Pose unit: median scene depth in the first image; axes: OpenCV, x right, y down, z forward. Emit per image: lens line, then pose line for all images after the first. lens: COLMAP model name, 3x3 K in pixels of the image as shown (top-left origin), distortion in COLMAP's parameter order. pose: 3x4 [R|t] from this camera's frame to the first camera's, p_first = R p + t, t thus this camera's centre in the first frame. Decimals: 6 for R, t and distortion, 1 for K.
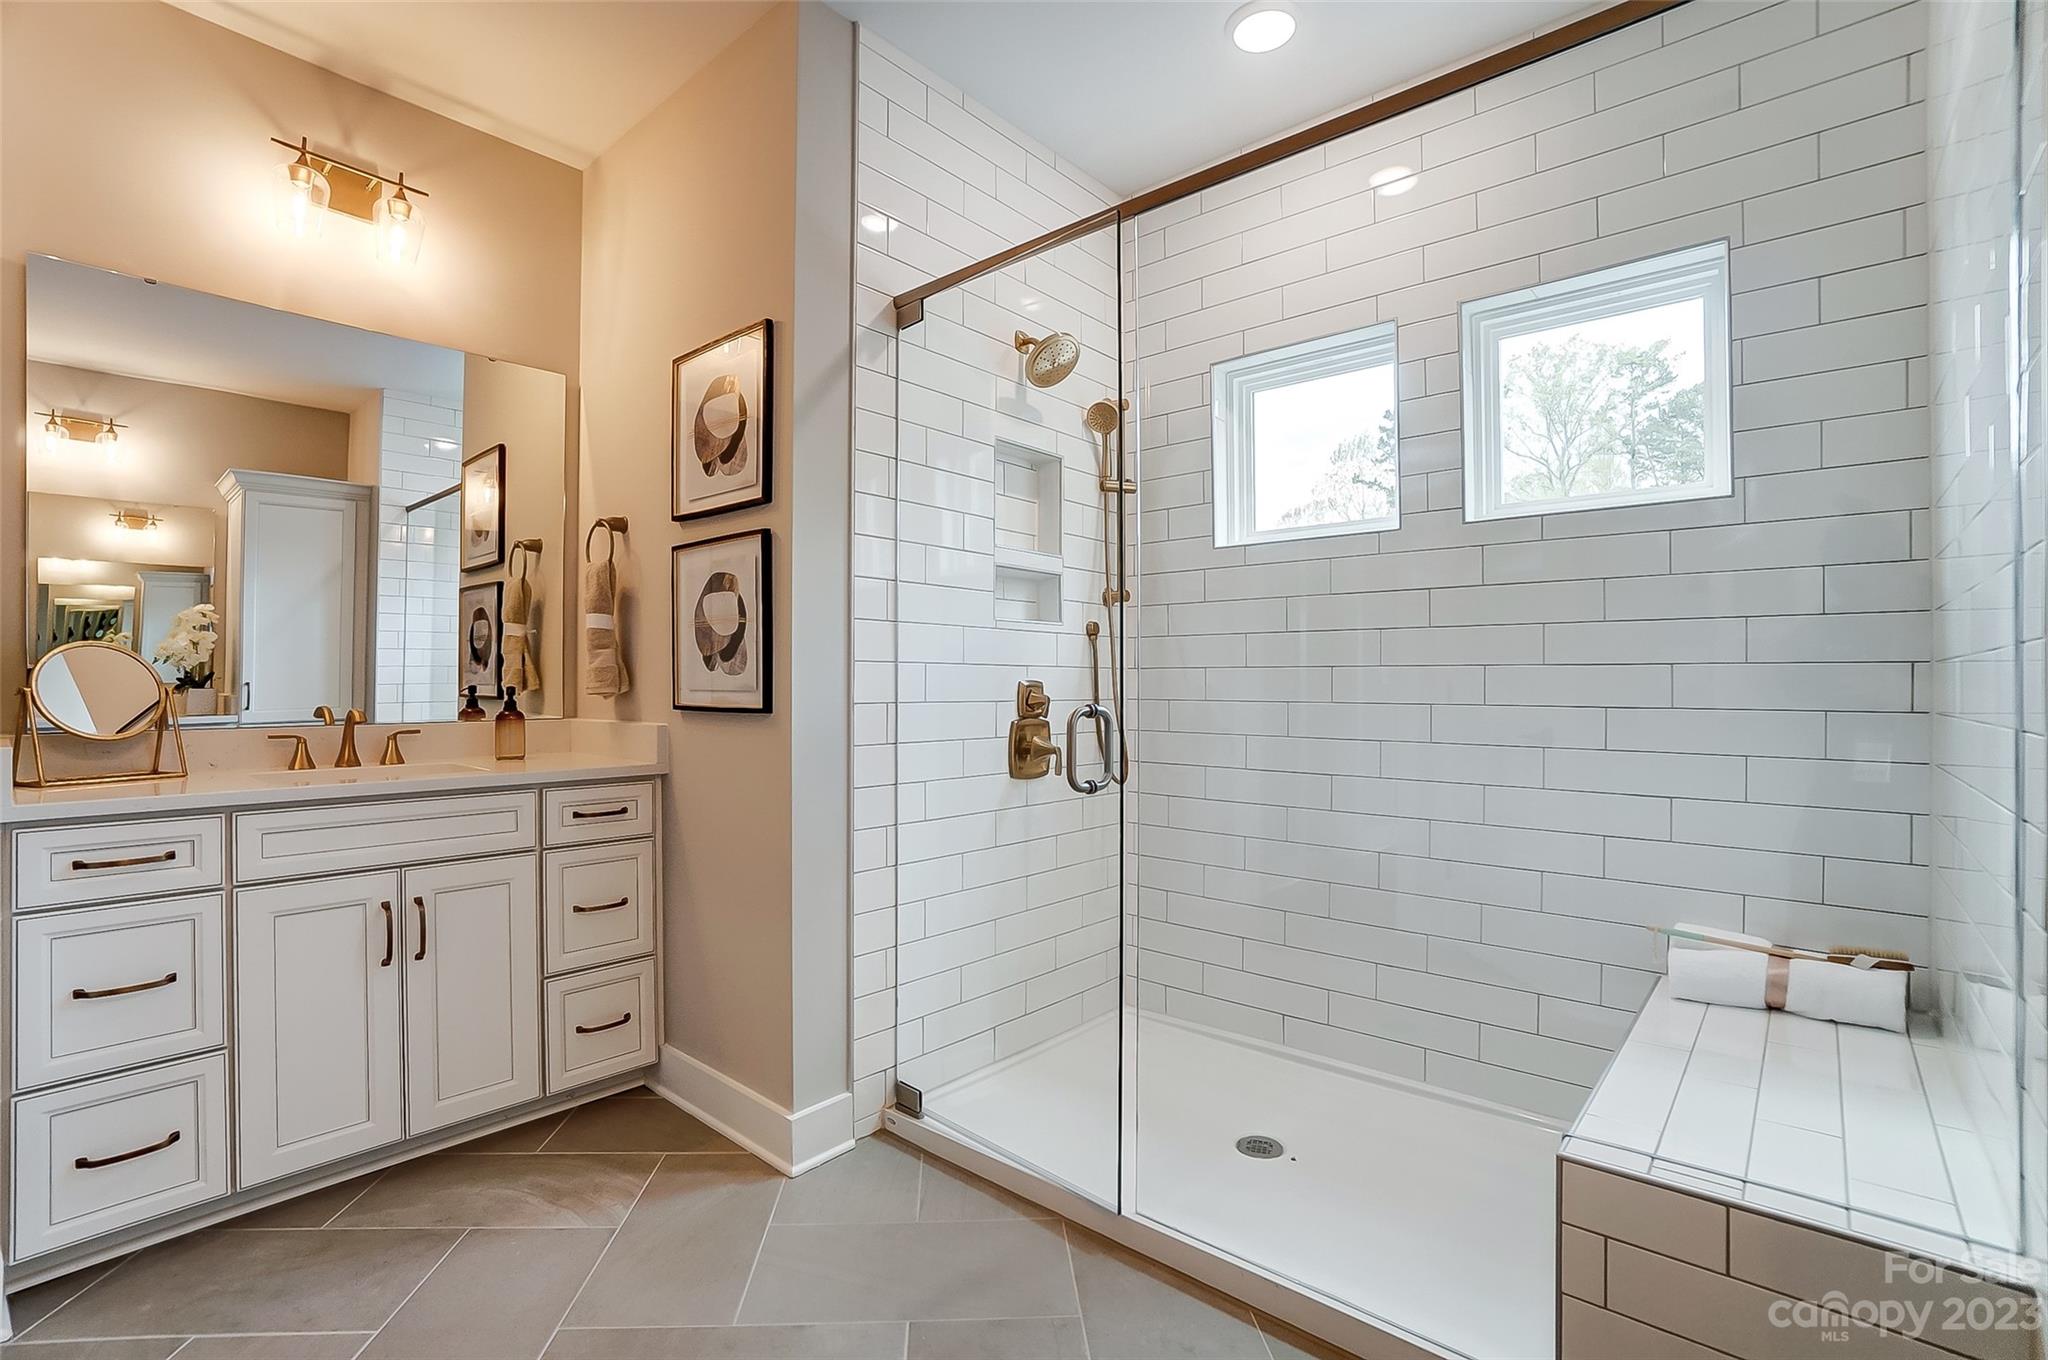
lens RADIAL K [[939.1, 0, 1022.0], [0, 939.1, 692.4], [0, 0, 1]] dist [-0.037526, 0.000003]
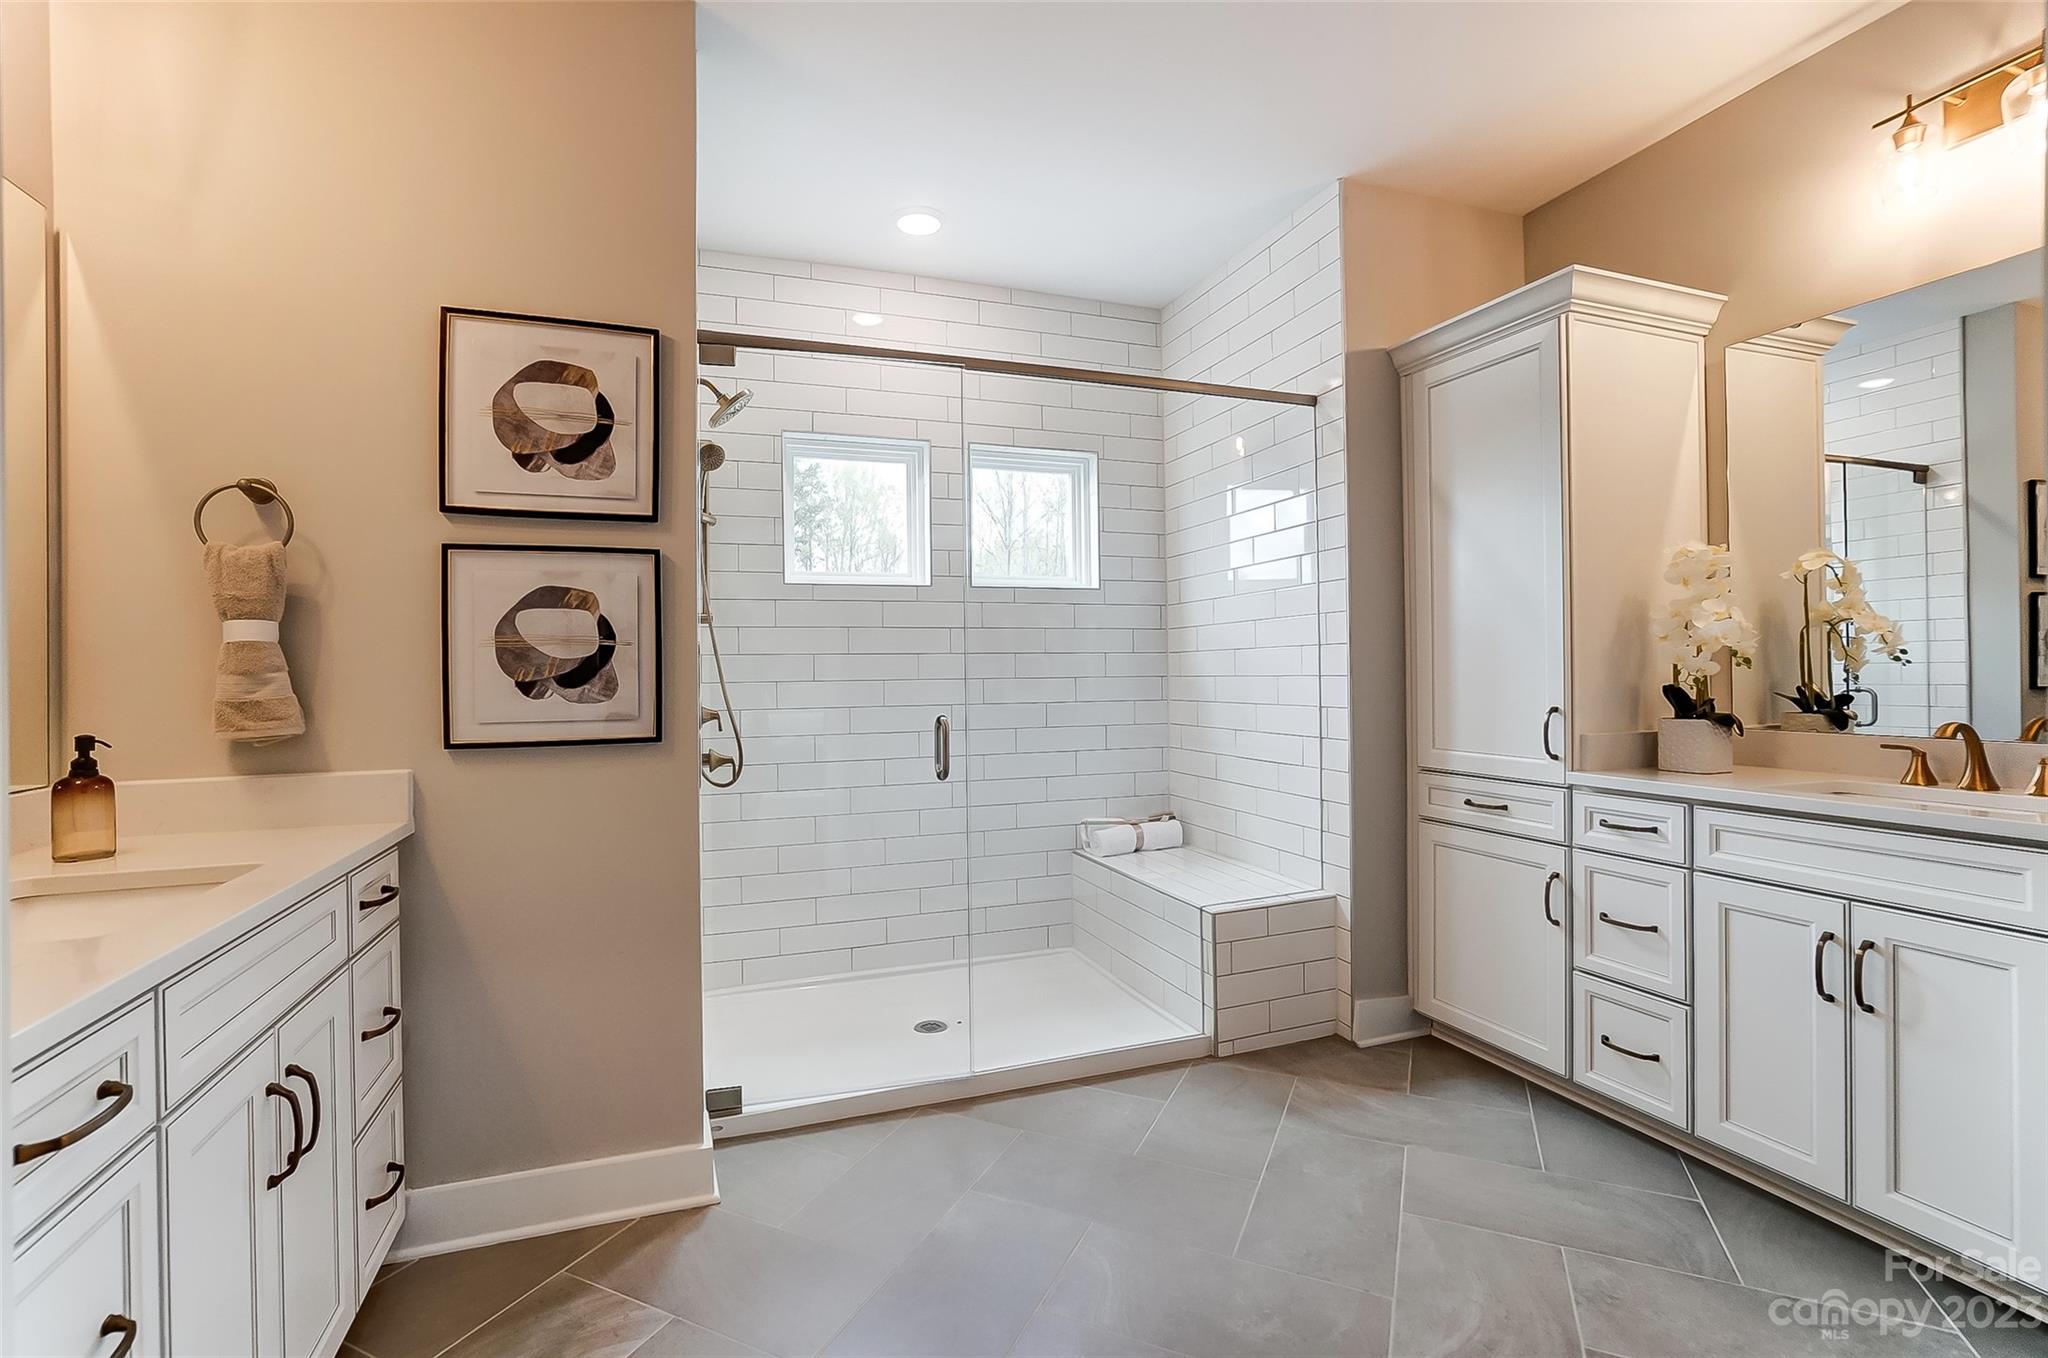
lens RADIAL K [[907.8, 0, 1024.0], [0, 907.8, 679.0], [0, 0, 1]] dist [-0.000125, 0.000059]
pose [[0.478177, -0.013493, 0.878160, -0.872430], [0.022276, 0.999747, 0.003232, -0.035045], [-0.877981, 0.018016, 0.478357, 0.214830]]
